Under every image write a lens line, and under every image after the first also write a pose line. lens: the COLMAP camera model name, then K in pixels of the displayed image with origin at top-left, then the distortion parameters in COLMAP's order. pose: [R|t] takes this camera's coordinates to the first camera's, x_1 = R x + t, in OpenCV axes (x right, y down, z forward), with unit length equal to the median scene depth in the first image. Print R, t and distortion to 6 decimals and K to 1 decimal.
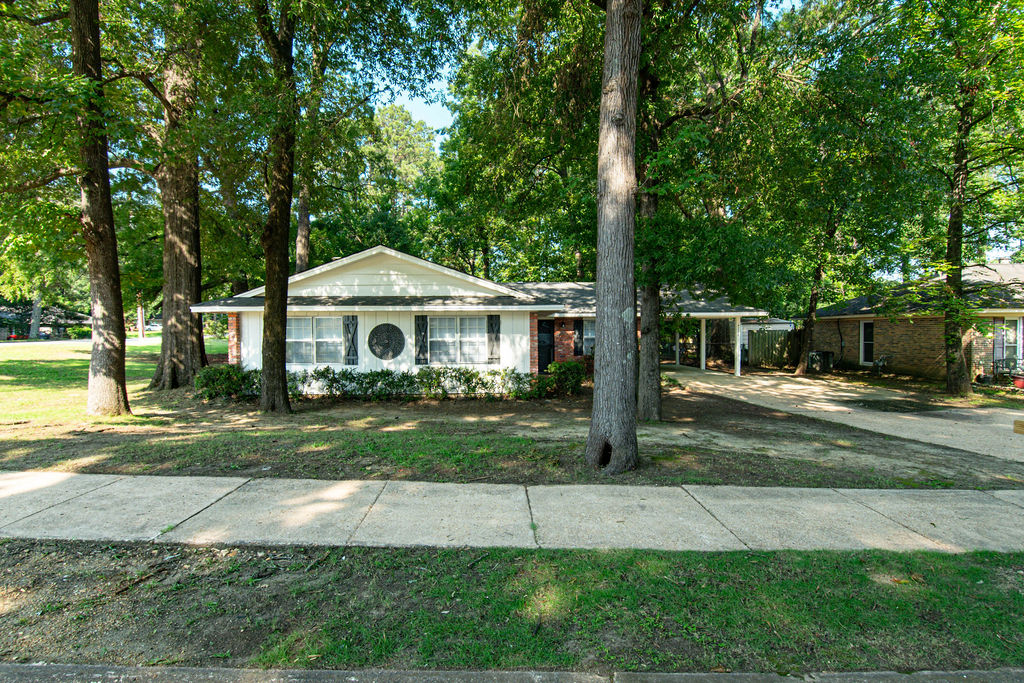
lens RADIAL K [[534.0, 0, 512.0], [0, 534.0, 341.5], [0, 0, 1]] dist [0.039362, 0.000124]
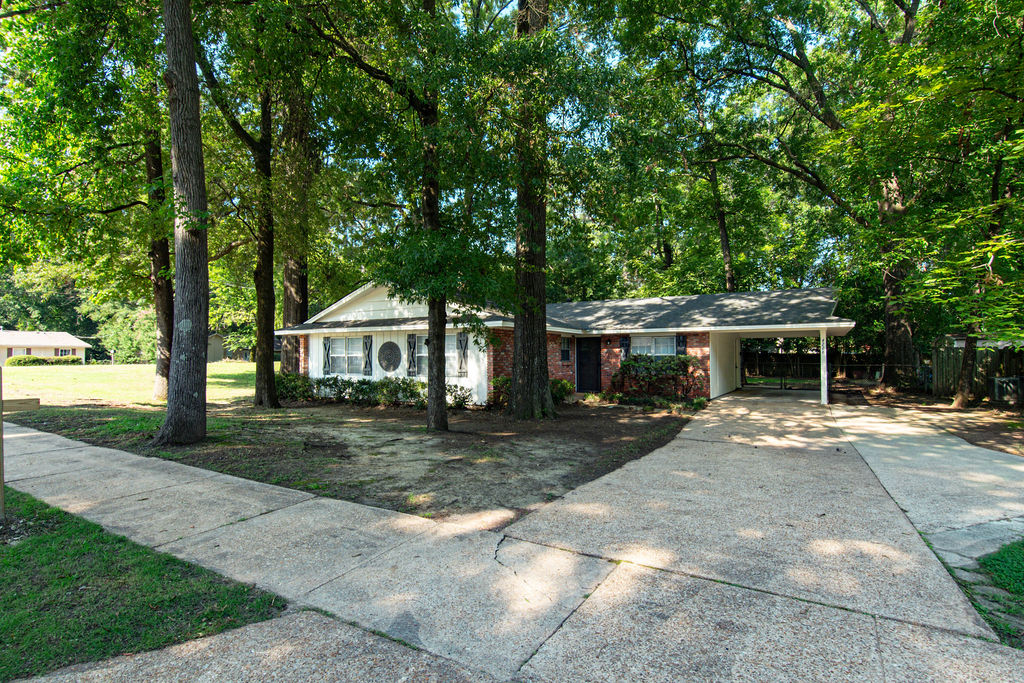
lens RADIAL K [[534.0, 0, 512.0], [0, 534.0, 341.5], [0, 0, 1]] dist [0.039362, 0.000124]
pose [[0.855477, -0.014647, -0.517634, 0.617455], [-0.009660, 0.998975, -0.044231, 0.016180], [0.517751, 0.042839, 0.854458, 0.120705]]
